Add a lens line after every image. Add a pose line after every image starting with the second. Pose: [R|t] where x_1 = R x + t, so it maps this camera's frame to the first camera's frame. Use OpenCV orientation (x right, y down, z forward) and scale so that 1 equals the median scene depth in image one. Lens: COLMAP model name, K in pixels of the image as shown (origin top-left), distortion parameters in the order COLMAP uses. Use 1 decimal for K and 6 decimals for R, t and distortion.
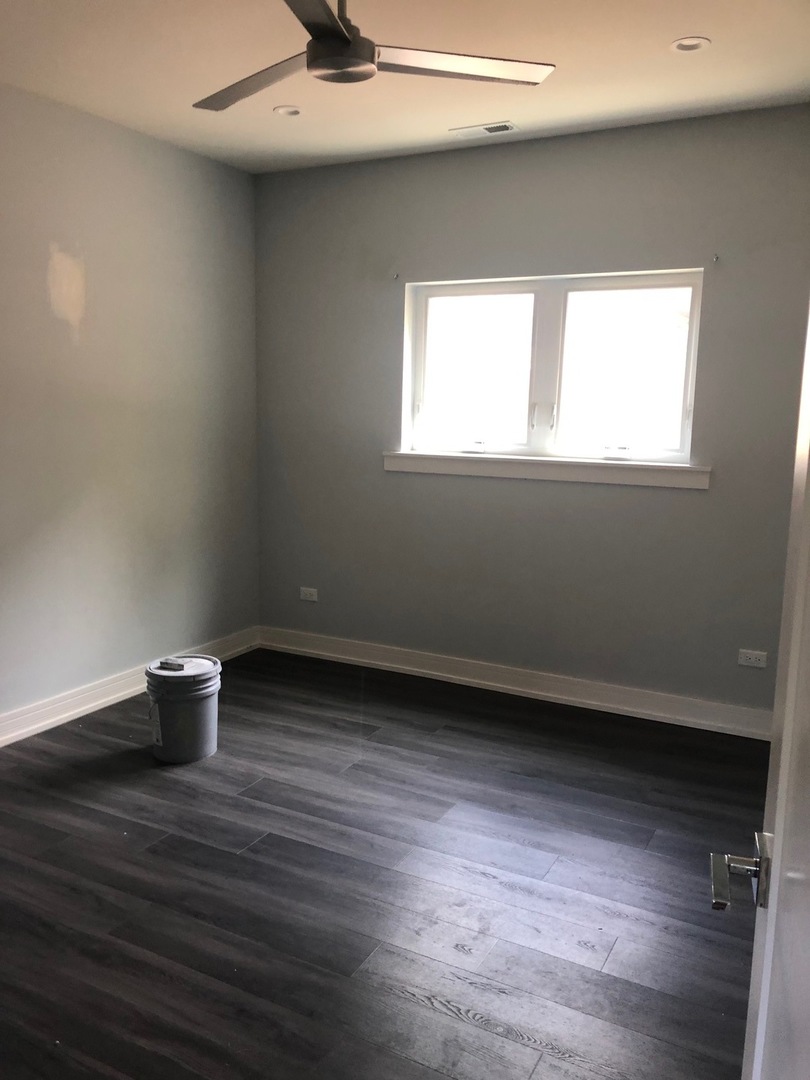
lens RADIAL K [[877.9, 0, 405.0], [0, 877.9, 540.0], [0, 0, 1]] dist [0.002777, 0.002829]
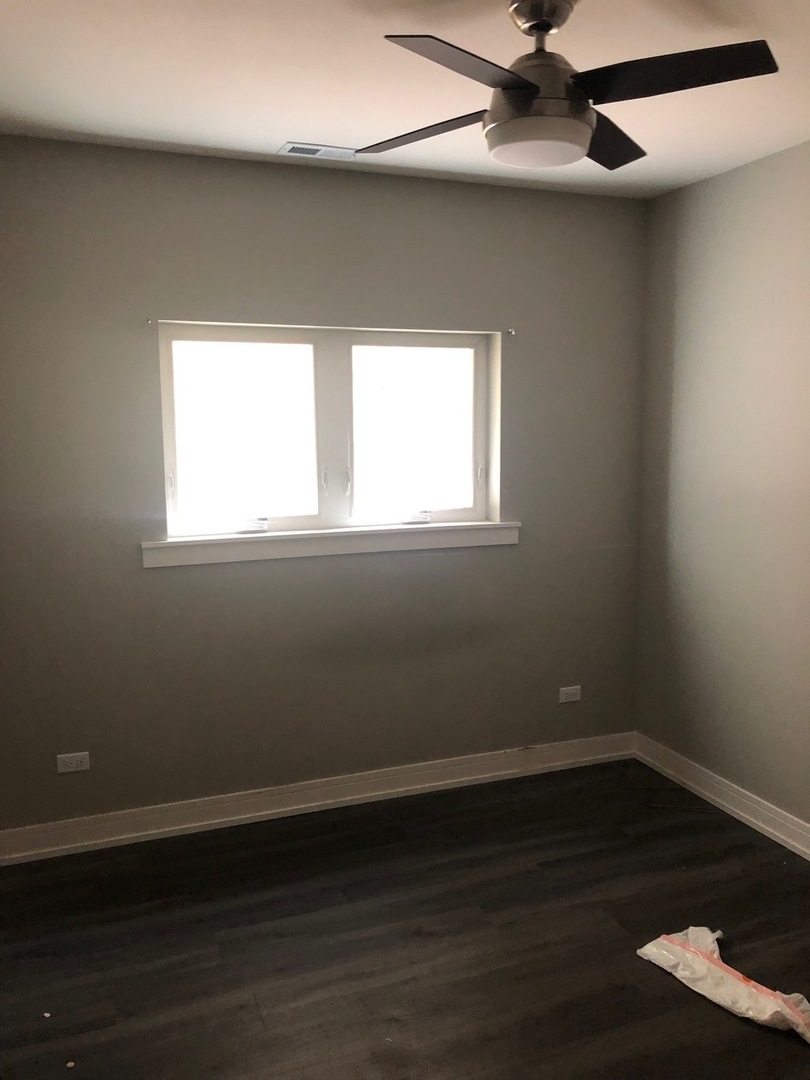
lens RADIAL K [[992.9, 0, 404.9], [0, 992.9, 556.2], [0, 0, 1]] dist [0.057627, -0.006481]
pose [[0.620851, -0.102662, 0.777177, -0.585004], [0.160325, 0.987062, 0.002311, -0.061101], [-0.767359, 0.123166, 0.629277, 0.337188]]
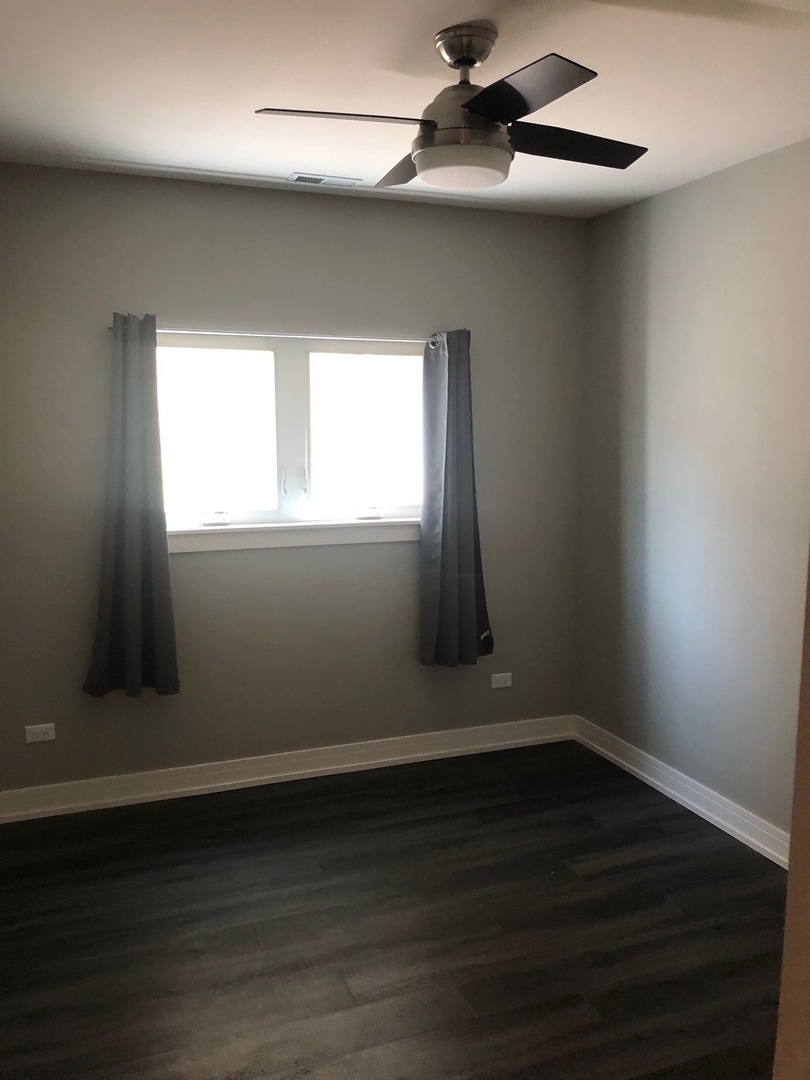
lens RADIAL K [[892.4, 0, 405.0], [0, 892.4, 540.0], [0, 0, 1]] dist [-0.001630, 0.002162]
pose [[0.647029, -0.089558, 0.757188, -0.502928], [0.145685, 0.989303, -0.007478, -0.053009], [-0.748418, 0.115150, 0.653155, 0.294623]]
